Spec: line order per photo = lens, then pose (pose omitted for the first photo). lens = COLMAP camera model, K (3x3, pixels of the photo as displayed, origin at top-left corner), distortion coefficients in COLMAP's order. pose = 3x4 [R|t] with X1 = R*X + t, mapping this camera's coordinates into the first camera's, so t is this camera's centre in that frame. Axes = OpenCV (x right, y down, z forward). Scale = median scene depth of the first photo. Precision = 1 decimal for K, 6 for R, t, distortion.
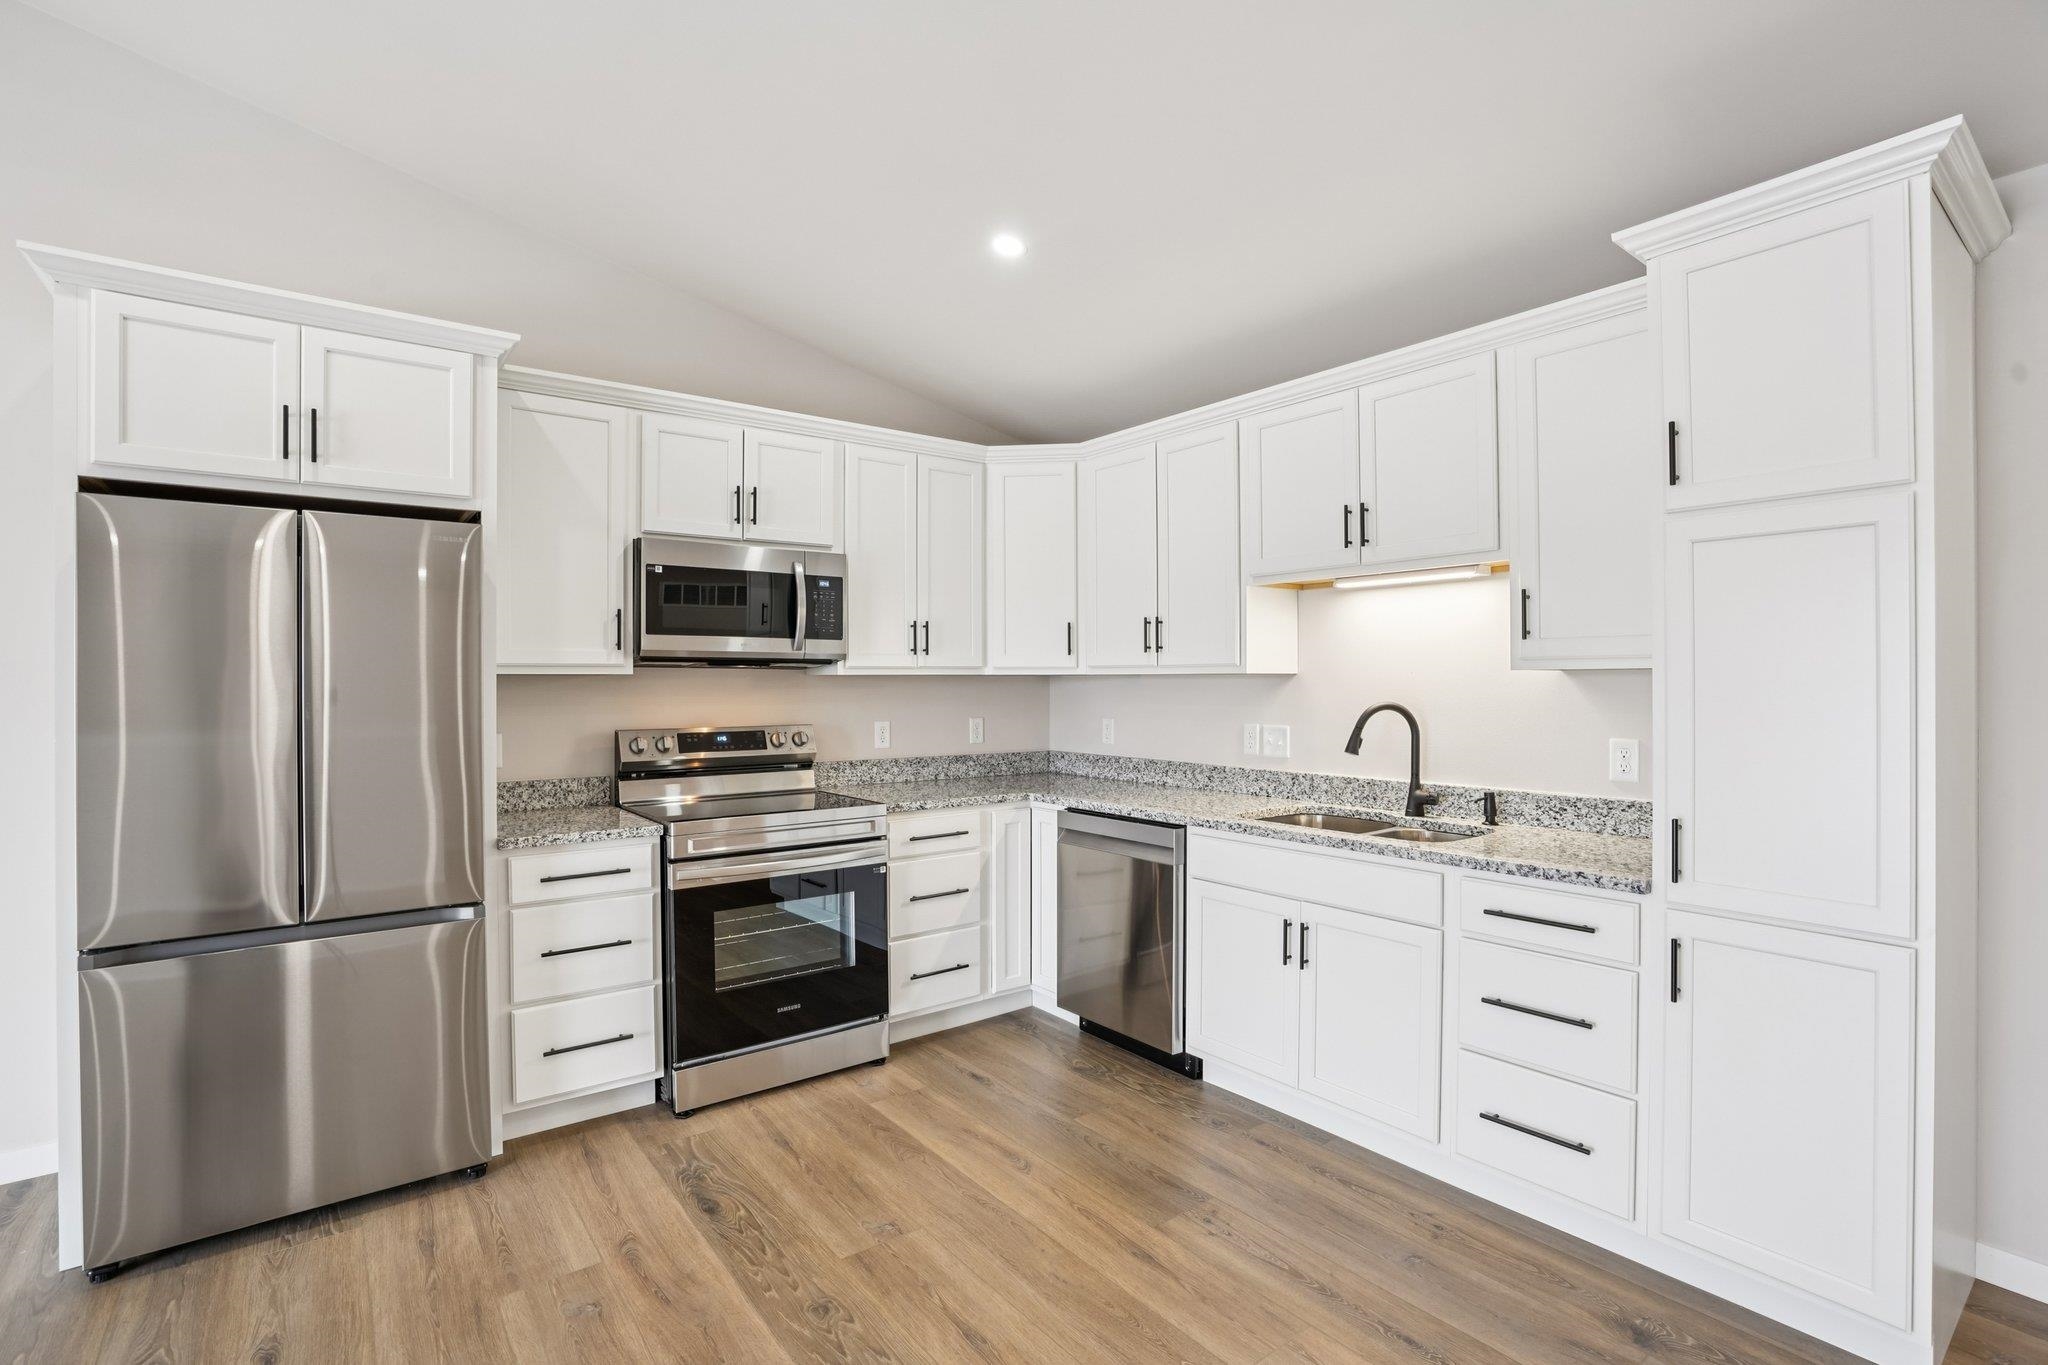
lens RADIAL K [[992.9, 0, 1024.0], [0, 992.9, 682.5], [0, 0, 1]] dist [-0.000799, 0.042740]
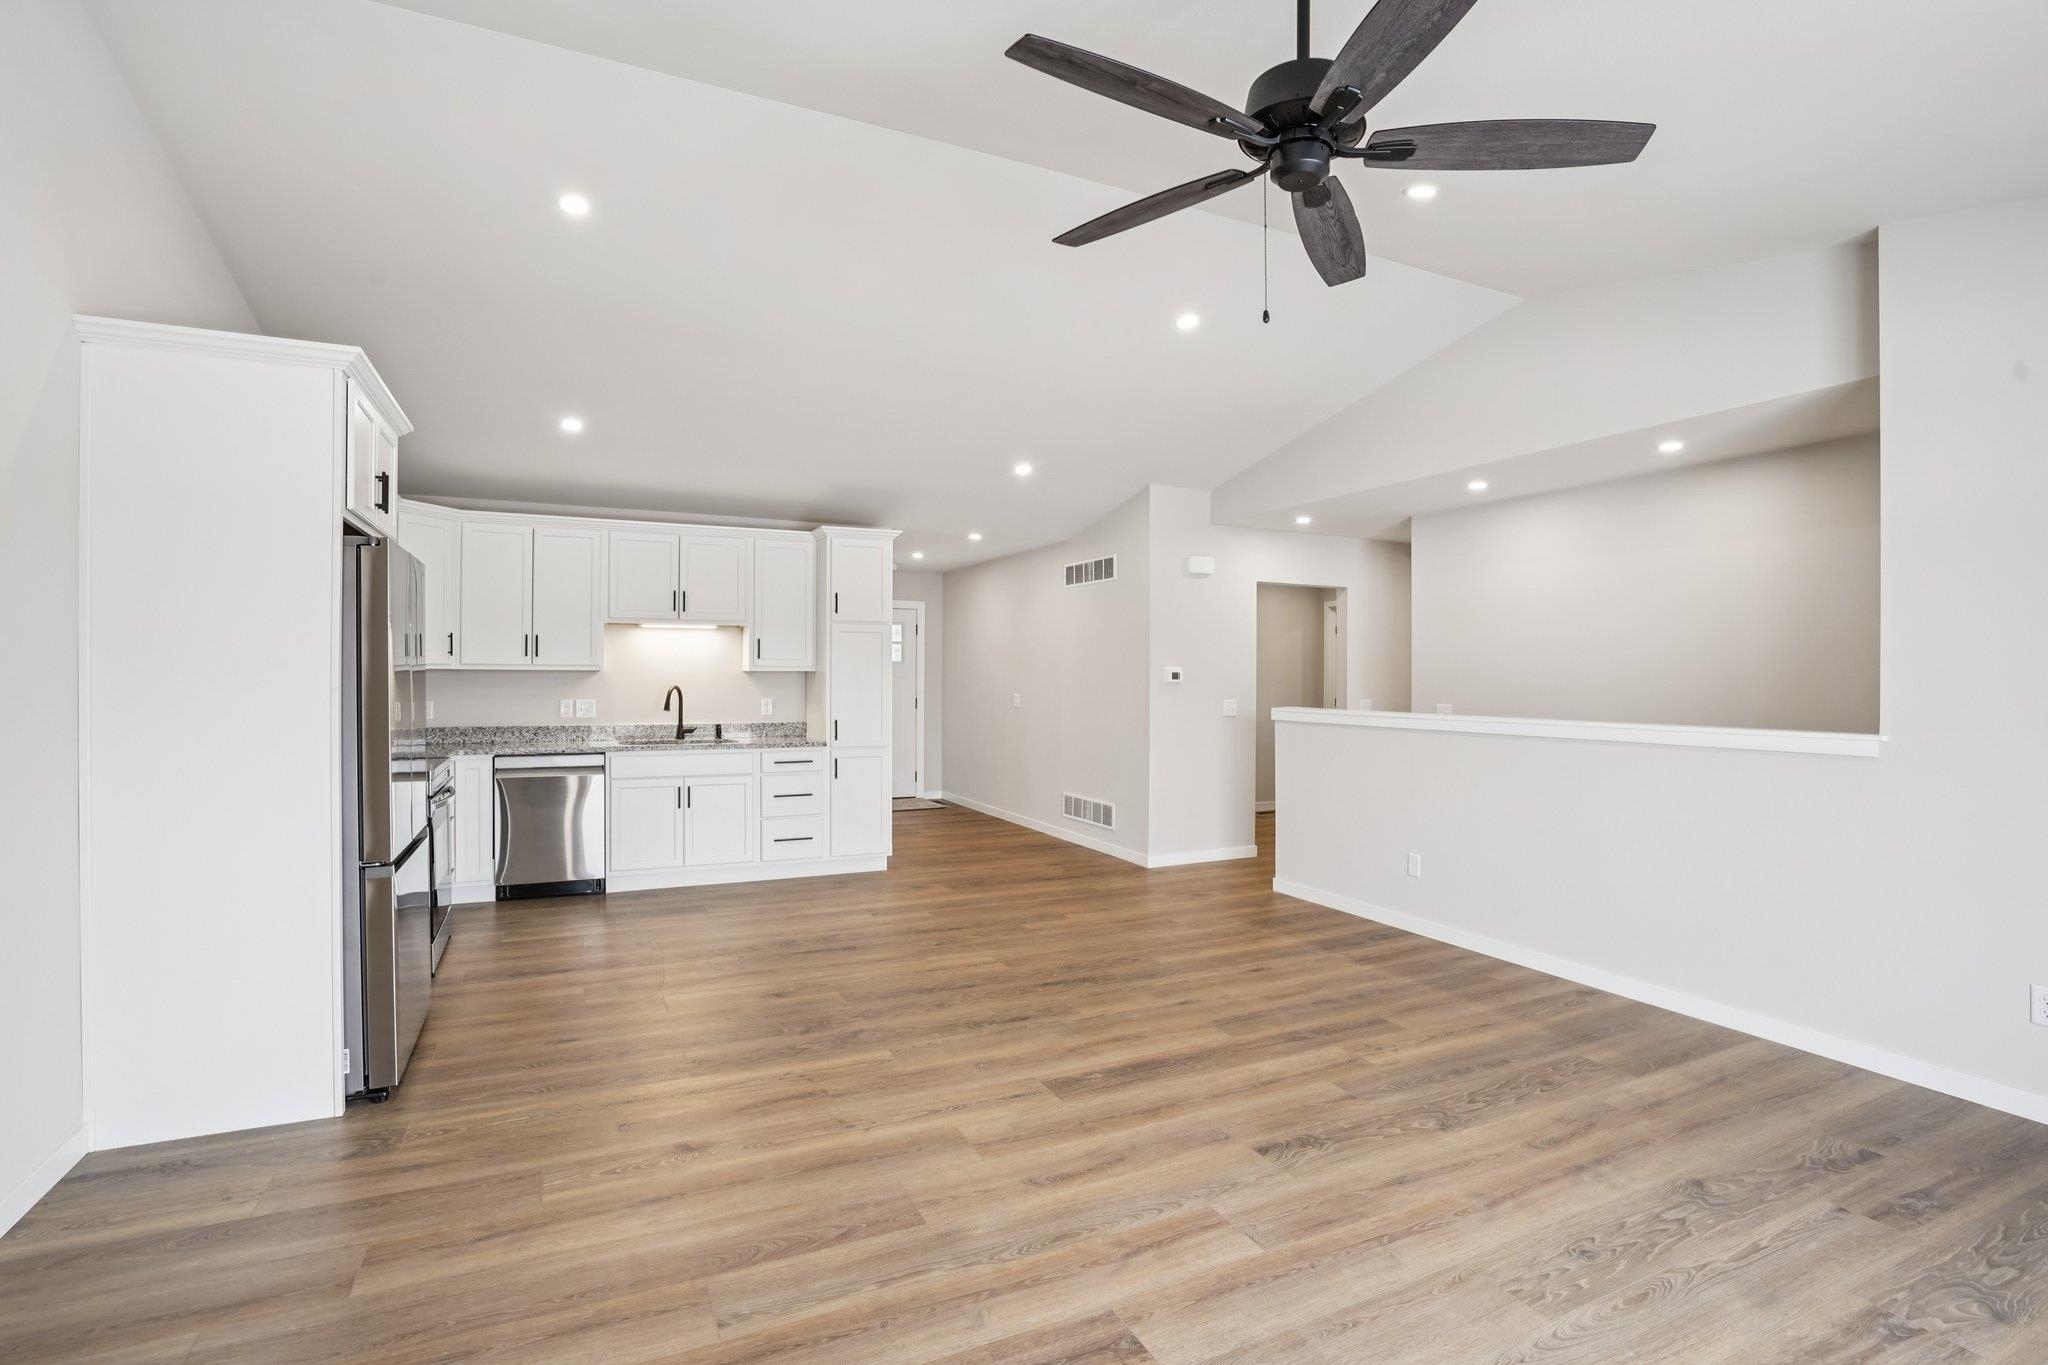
lens RADIAL K [[992.9, 0, 1024.0], [0, 992.9, 682.5], [0, 0, 1]] dist [-0.000799, 0.042740]
pose [[0.227684, 0.000789, 0.973735, -1.387325], [0.000183, 1.000000, -0.000853, 0.015405], [-0.973735, 0.000372, 0.227684, -0.165235]]
